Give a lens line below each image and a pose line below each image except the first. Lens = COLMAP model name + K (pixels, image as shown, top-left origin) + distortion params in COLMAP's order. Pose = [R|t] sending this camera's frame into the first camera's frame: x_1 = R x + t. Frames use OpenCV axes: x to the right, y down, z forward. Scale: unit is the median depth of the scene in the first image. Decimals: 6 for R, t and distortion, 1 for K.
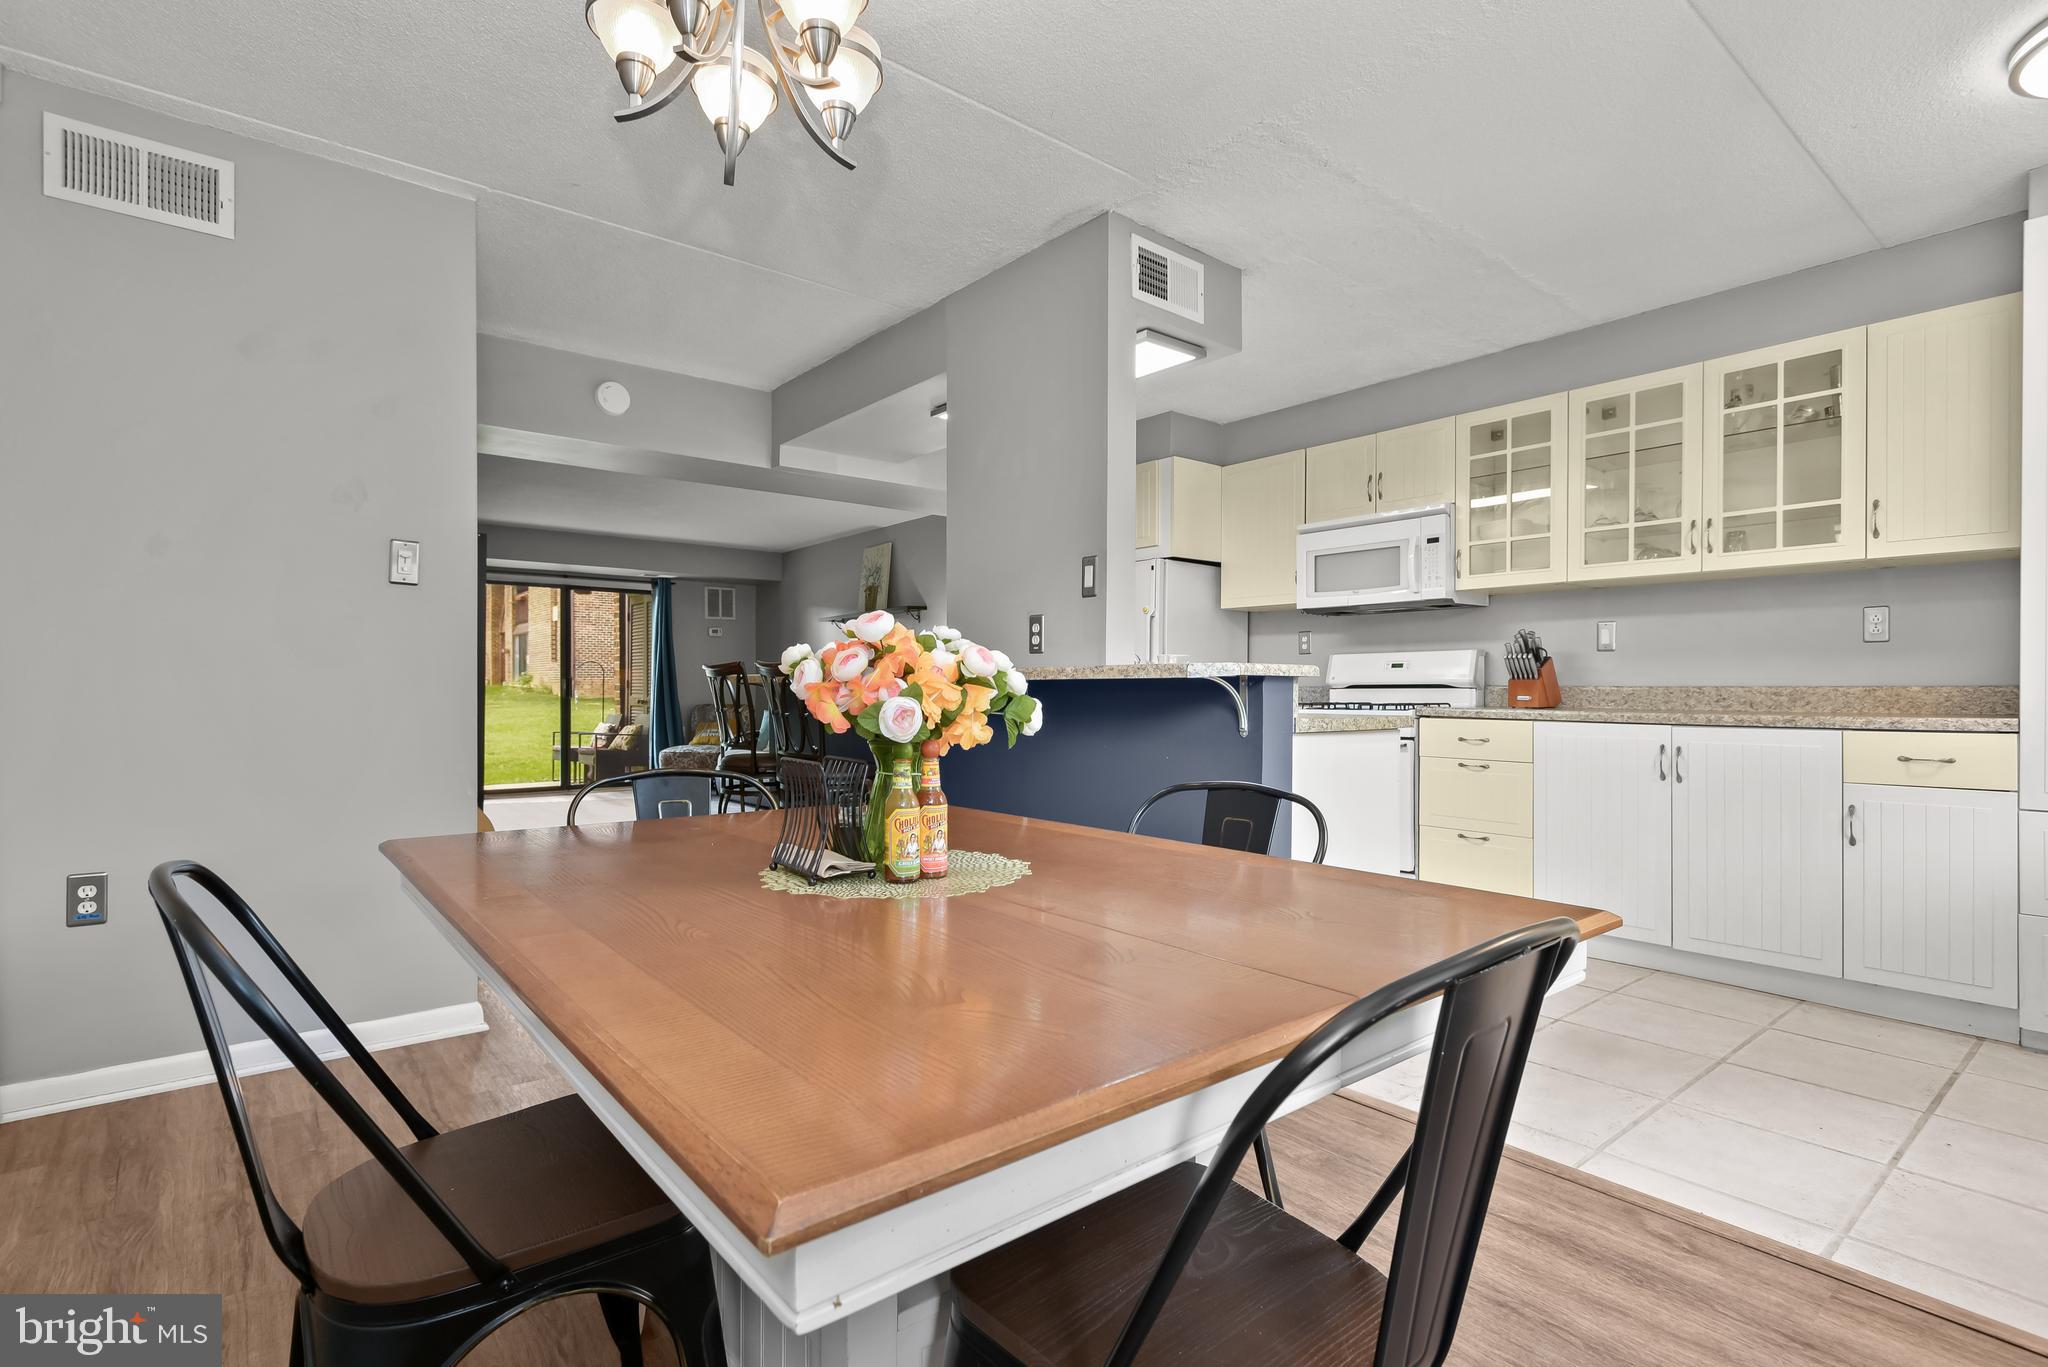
lens RADIAL K [[987.8, 0, 1005.7], [0, 987.8, 696.8], [0, 0, 1]] dist [0.000830, -0.001746]
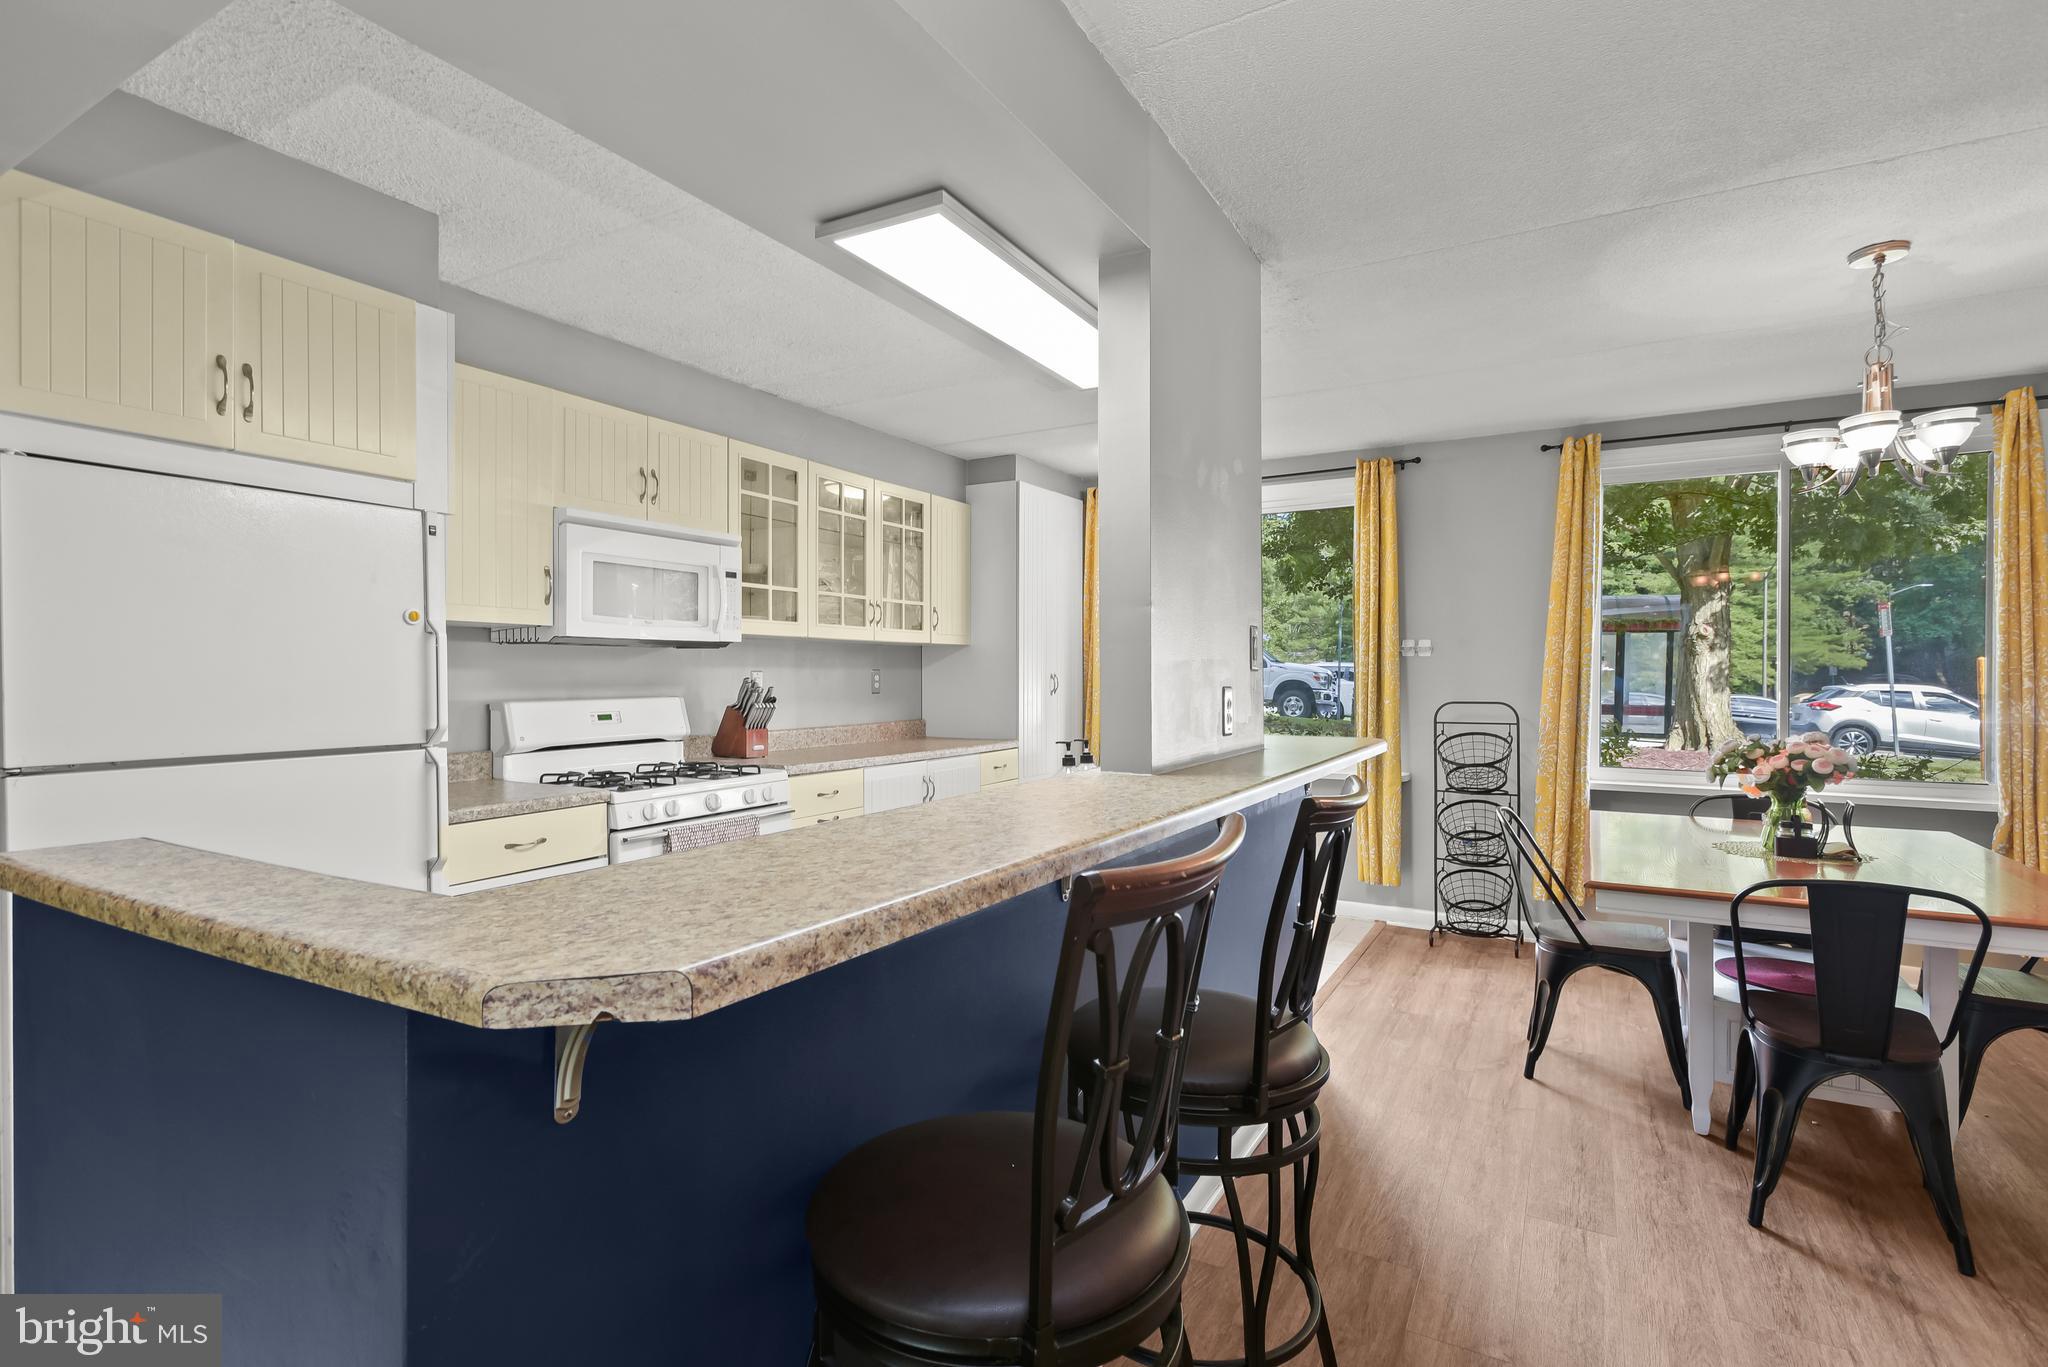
lens RADIAL K [[982.9, 0, 1024.0], [0, 982.9, 683.5], [0, 0, 1]] dist [0.014015, -0.001122]
pose [[-0.363435, -0.012294, 0.931538, -0.475371], [0.005512, 0.999867, 0.015346, -0.074578], [-0.931603, 0.010711, -0.363319, 1.076997]]
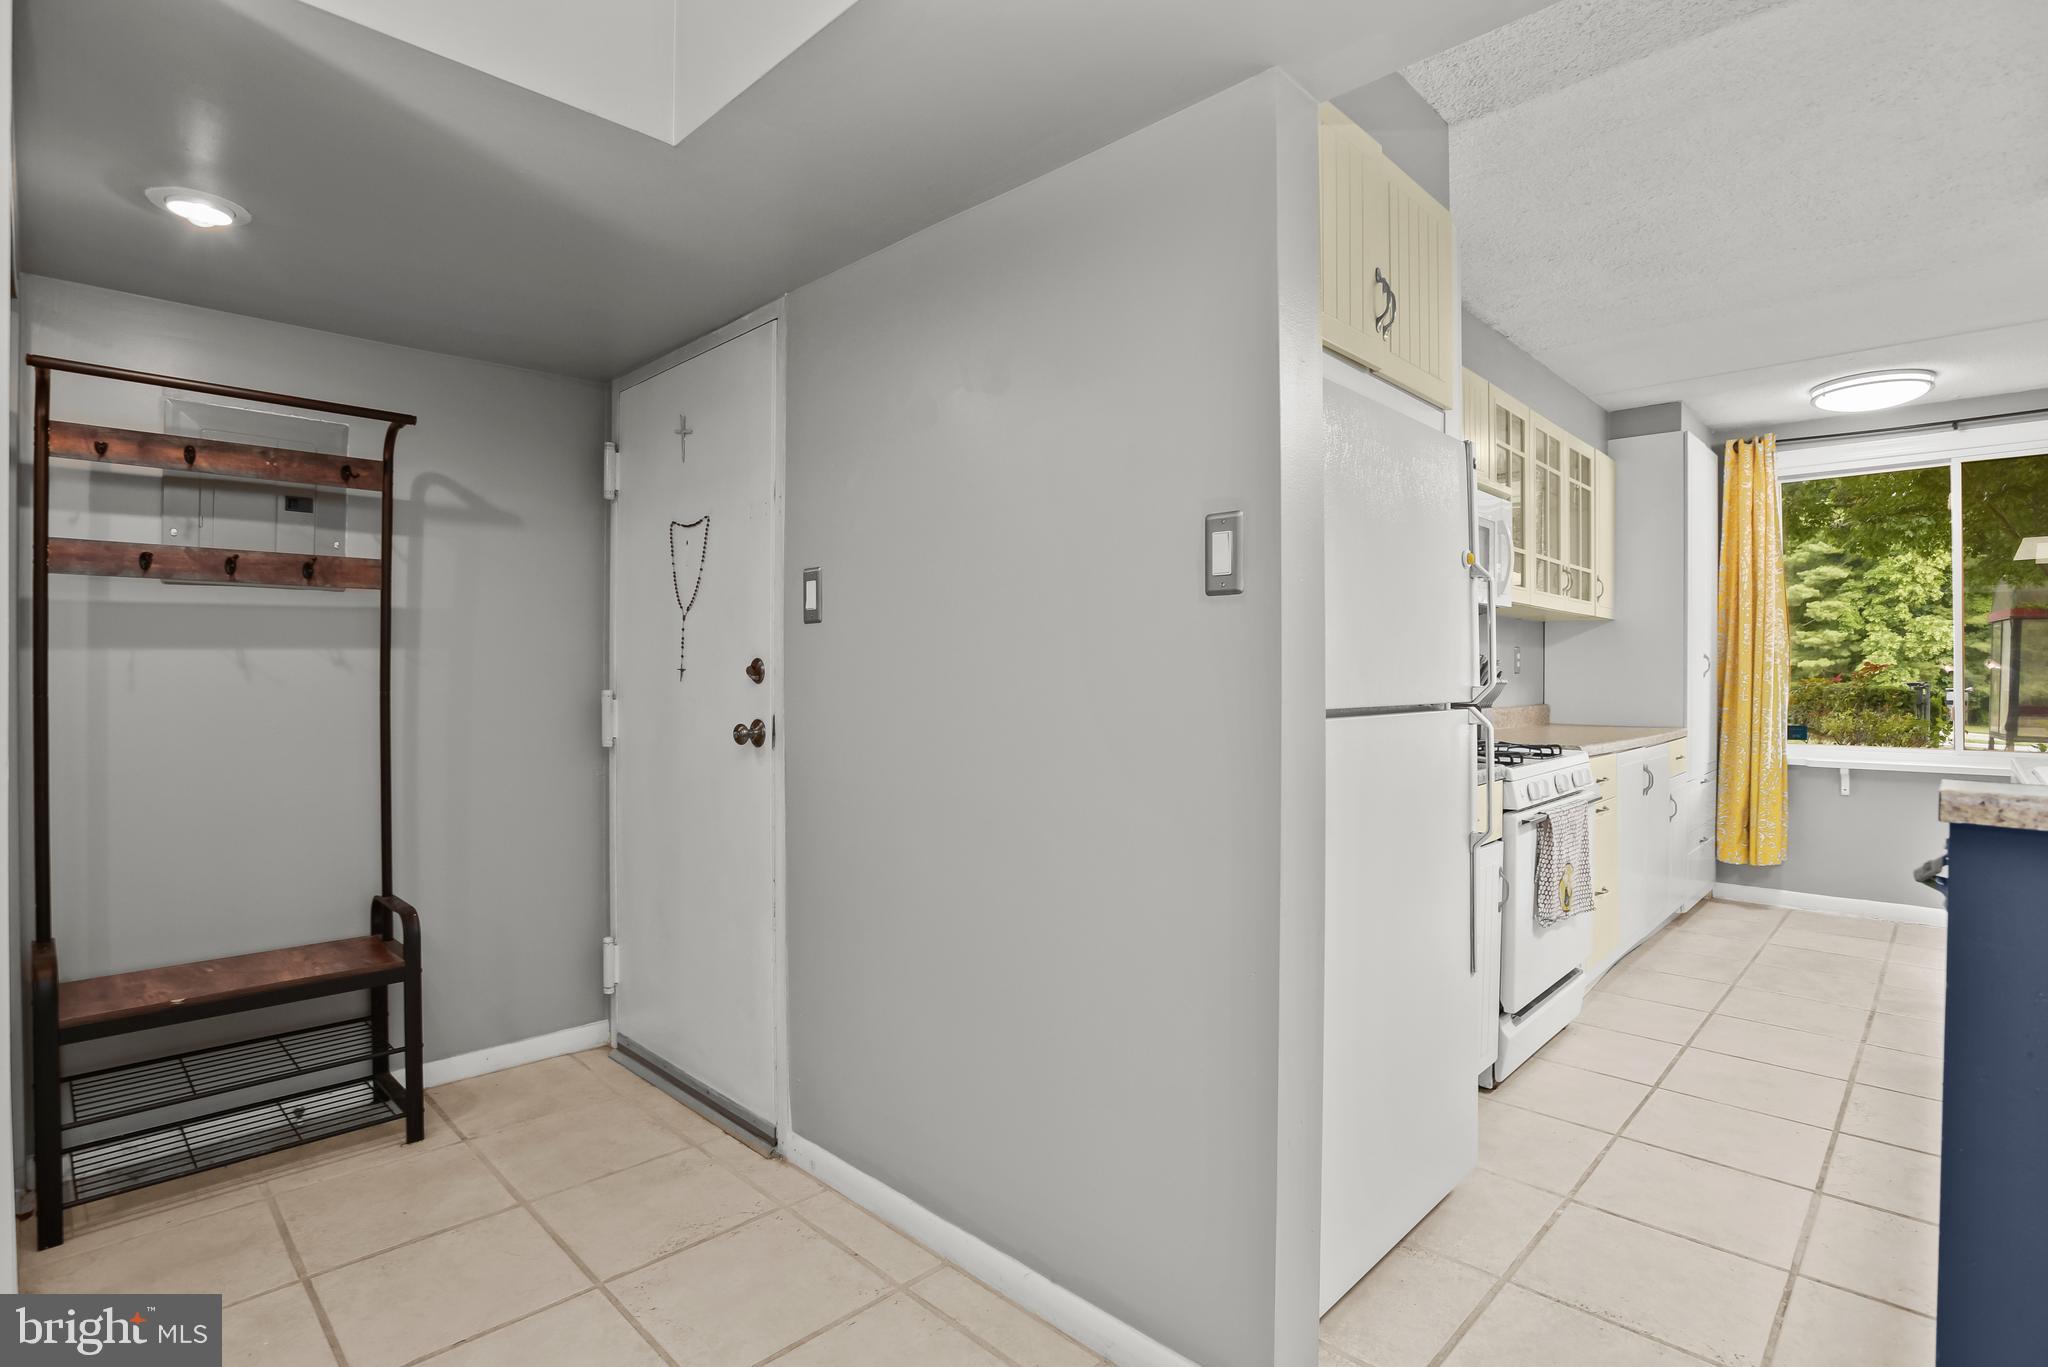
lens RADIAL K [[982.9, 0, 1024.0], [0, 982.9, 683.5], [0, 0, 1]] dist [0.014015, -0.001122]
pose [[-0.122928, -0.015236, 0.992299, -0.301130], [0.001455, 0.999878, 0.015532, -0.051687], [-0.992414, 0.003354, -0.122891, 1.475561]]
